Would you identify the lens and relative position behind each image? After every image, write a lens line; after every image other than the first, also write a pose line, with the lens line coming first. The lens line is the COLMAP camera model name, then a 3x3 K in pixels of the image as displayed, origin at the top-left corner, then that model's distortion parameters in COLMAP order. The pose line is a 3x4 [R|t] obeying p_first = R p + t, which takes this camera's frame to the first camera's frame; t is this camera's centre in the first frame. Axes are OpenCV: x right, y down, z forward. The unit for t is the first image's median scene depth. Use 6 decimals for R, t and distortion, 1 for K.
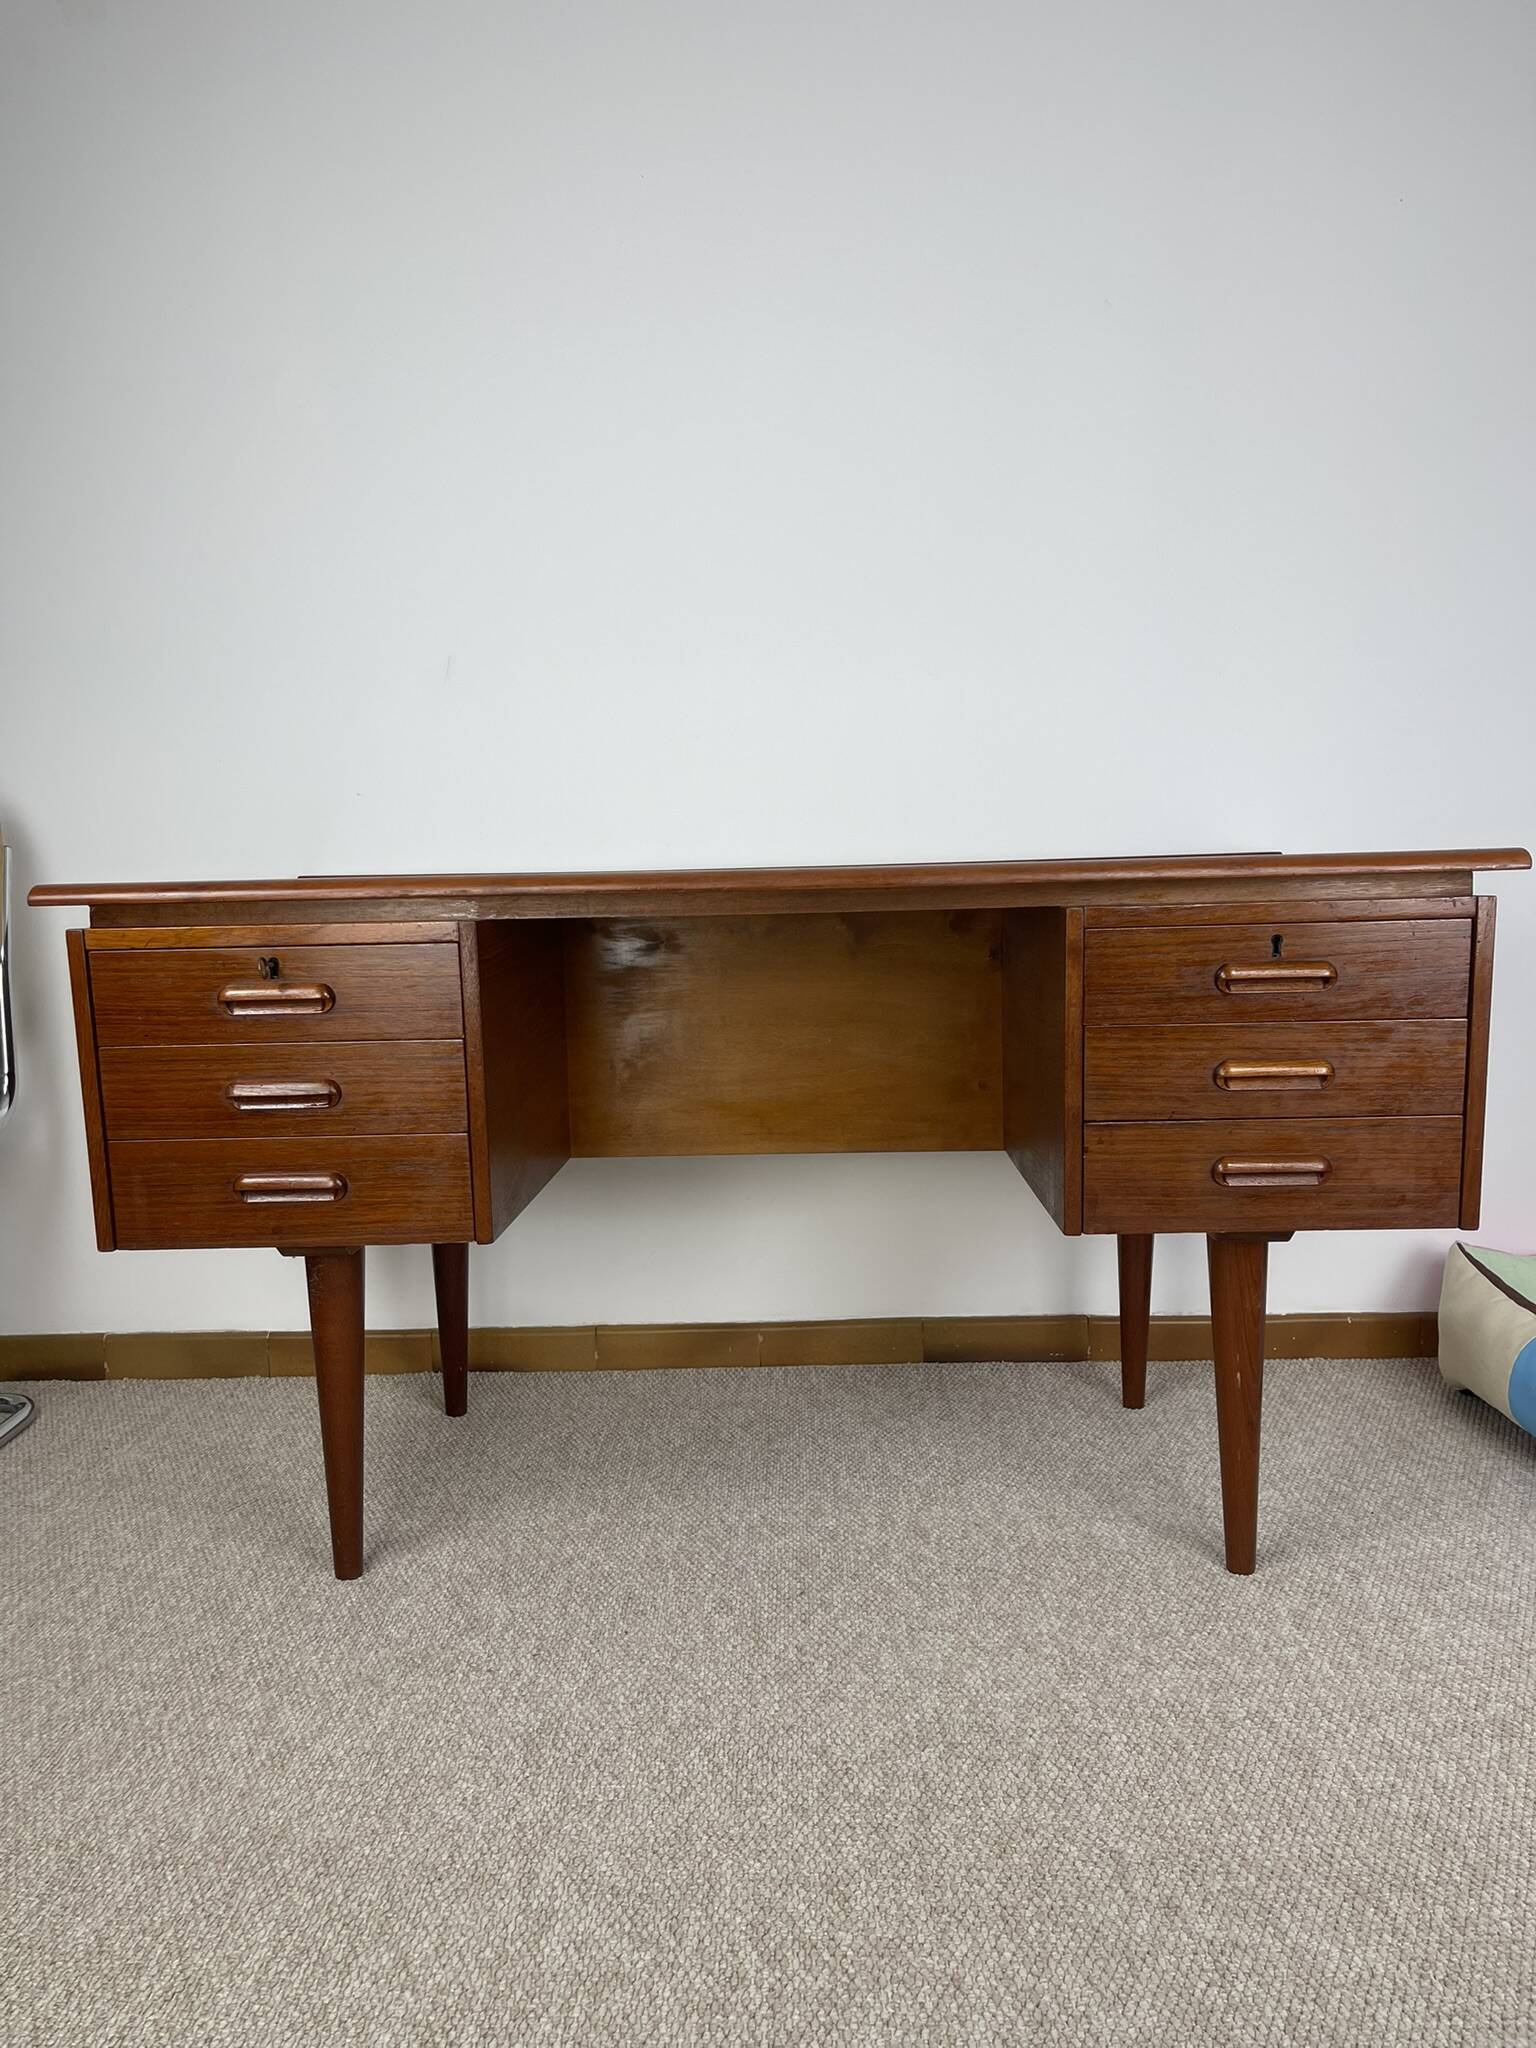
lens RADIAL K [[1498.4, 0, 748.0], [0, 1498.4, 1056.1], [0, 0, 1]] dist [0.042014, -0.062155]
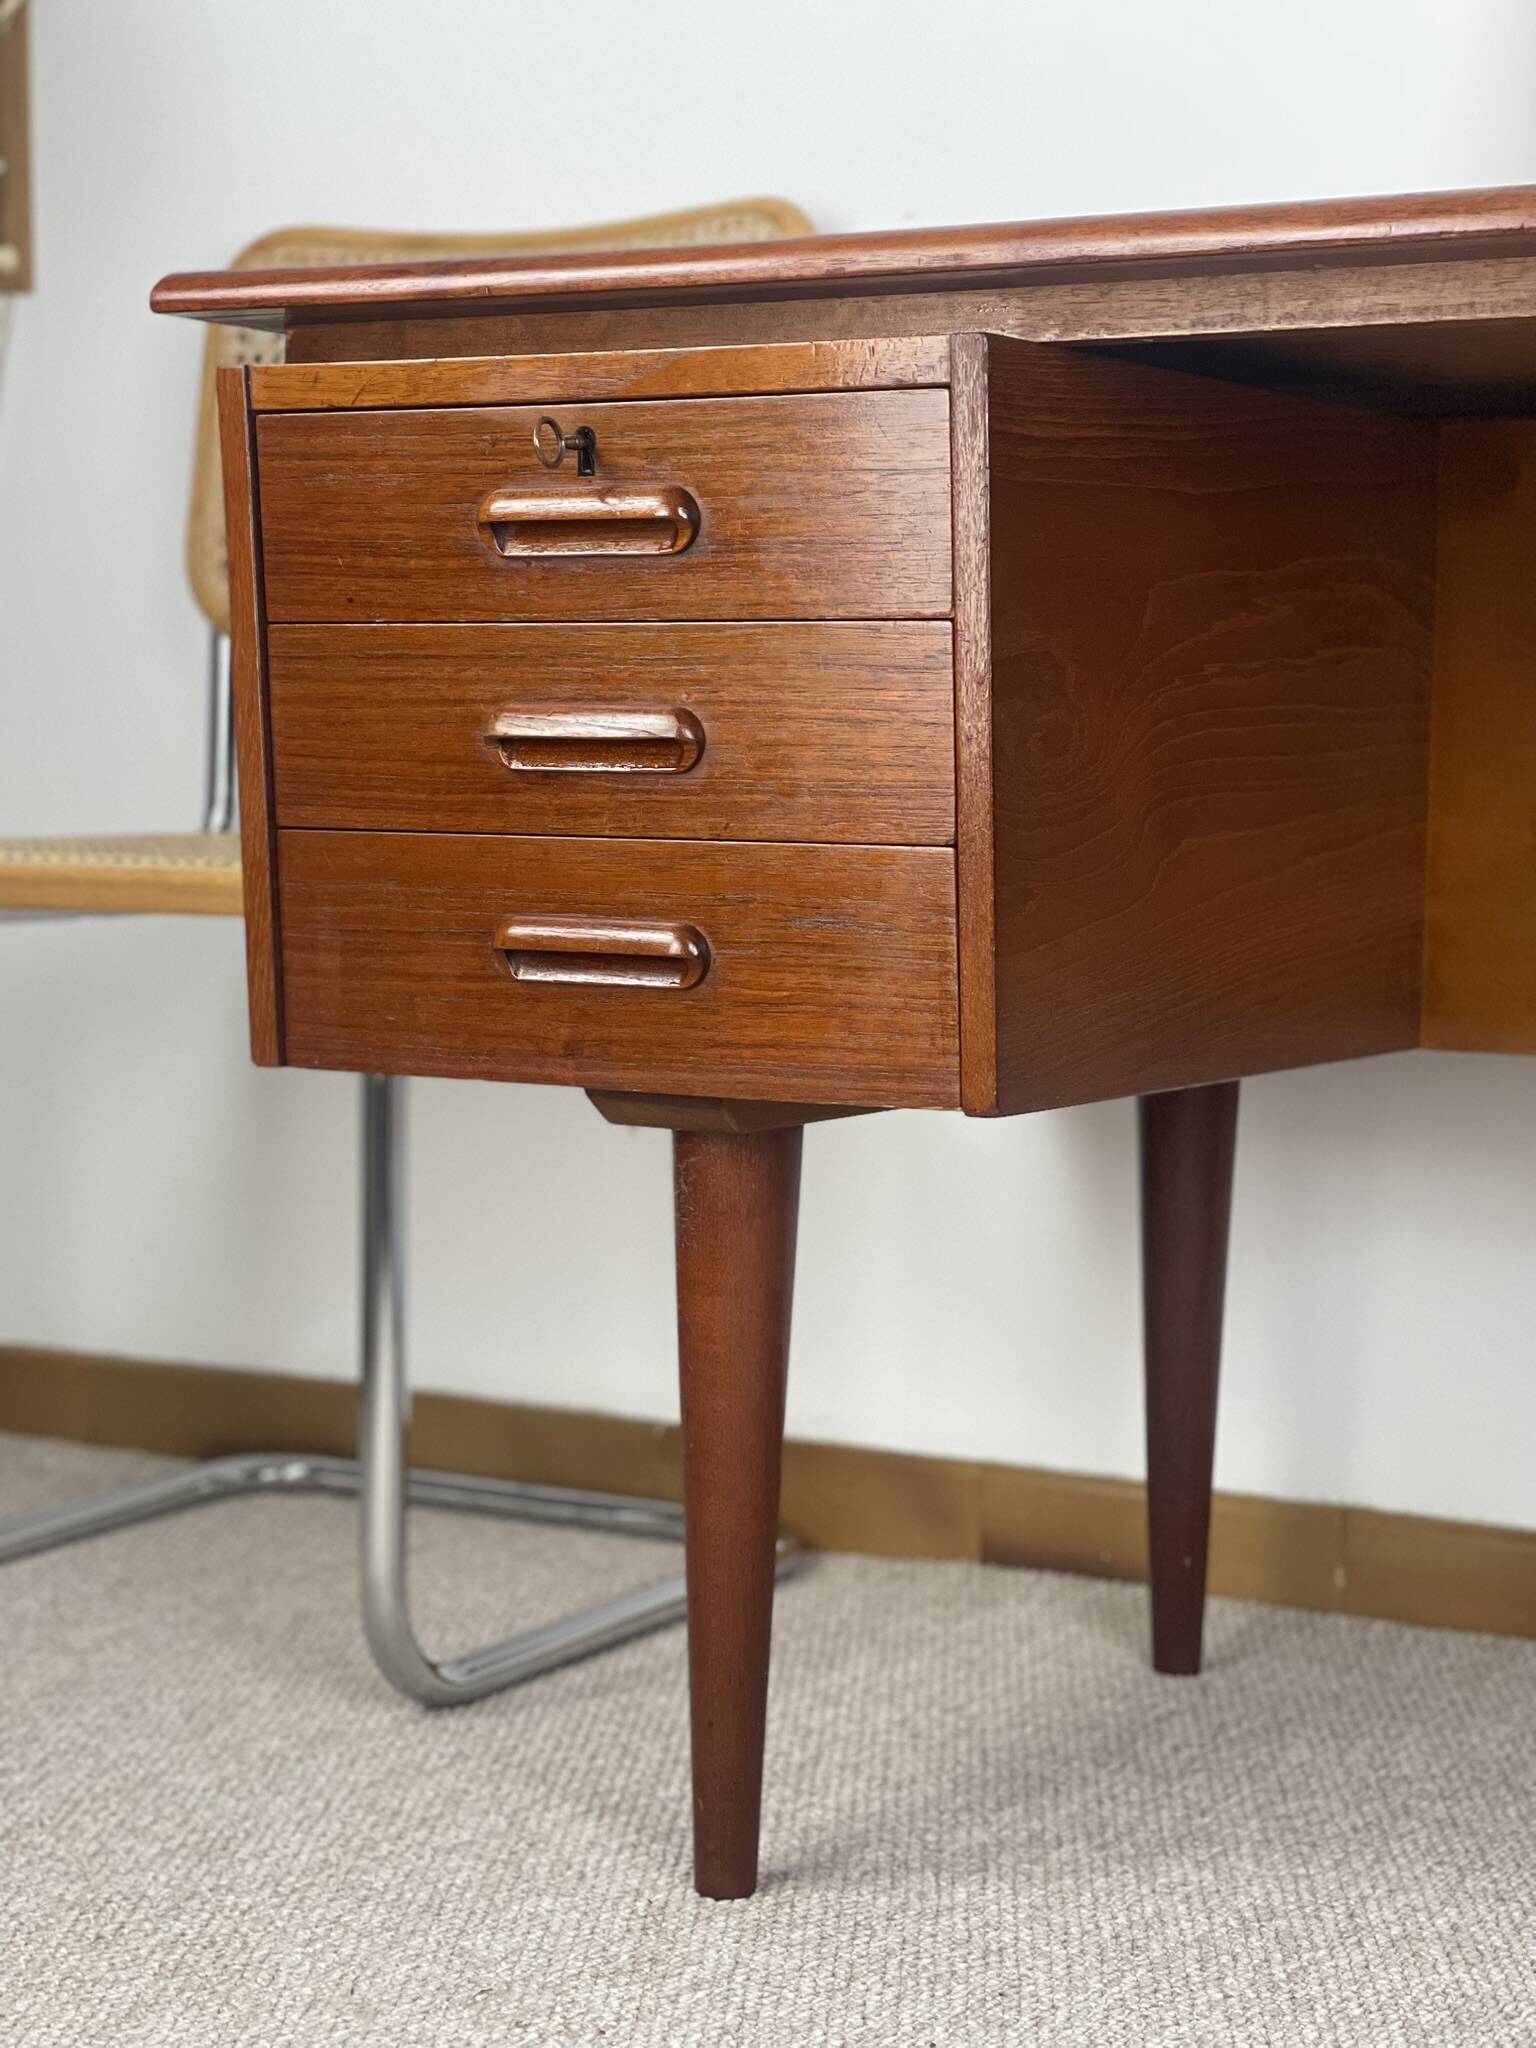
lens RADIAL K [[3814.5, 0, 767.1], [0, 3814.5, 995.1], [0, 0, 1]] dist [0.186525, 0.000000]
pose [[0.875691, 0.069574, -0.477834, 0.292232], [-0.090387, 0.995692, -0.020670, 0.123000], [0.474338, 0.061290, 0.878207, 0.033741]]
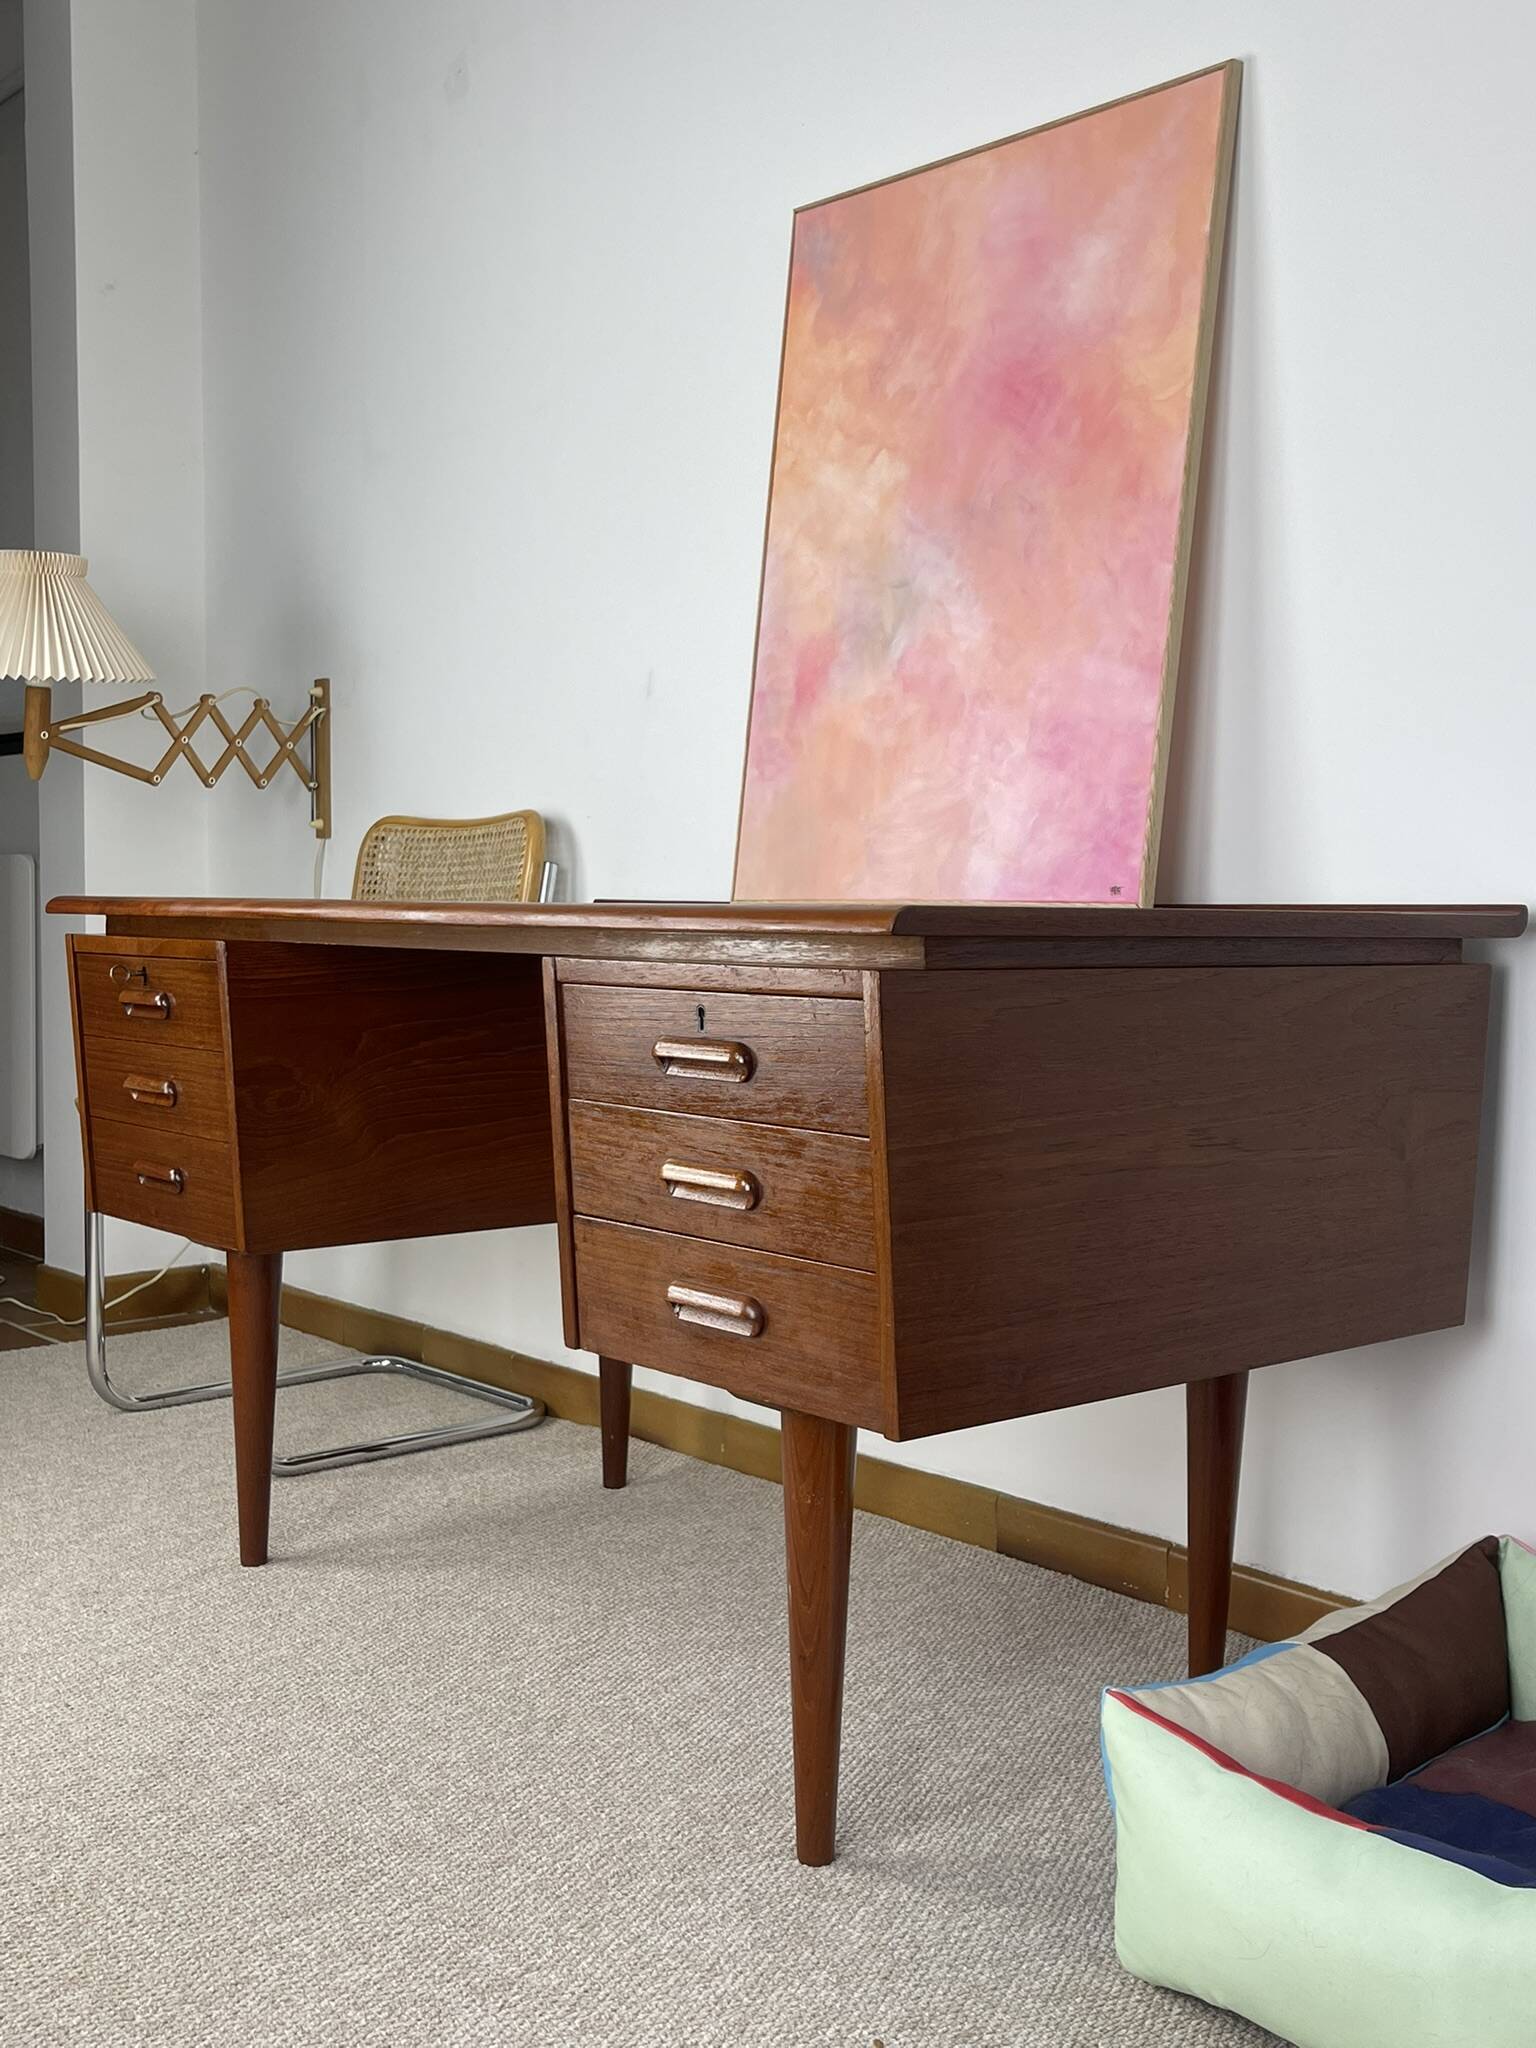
lens RADIAL K [[2119.4, 0, 776.2], [0, 2119.4, 1012.5], [0, 0, 1]] dist [0.025954, 0.000000]
pose [[0.678108, 0.070095, -0.731612, 1.162656], [-0.113037, 0.993545, -0.009580, -0.068601], [0.726218, 0.089195, 0.681654, 0.268216]]
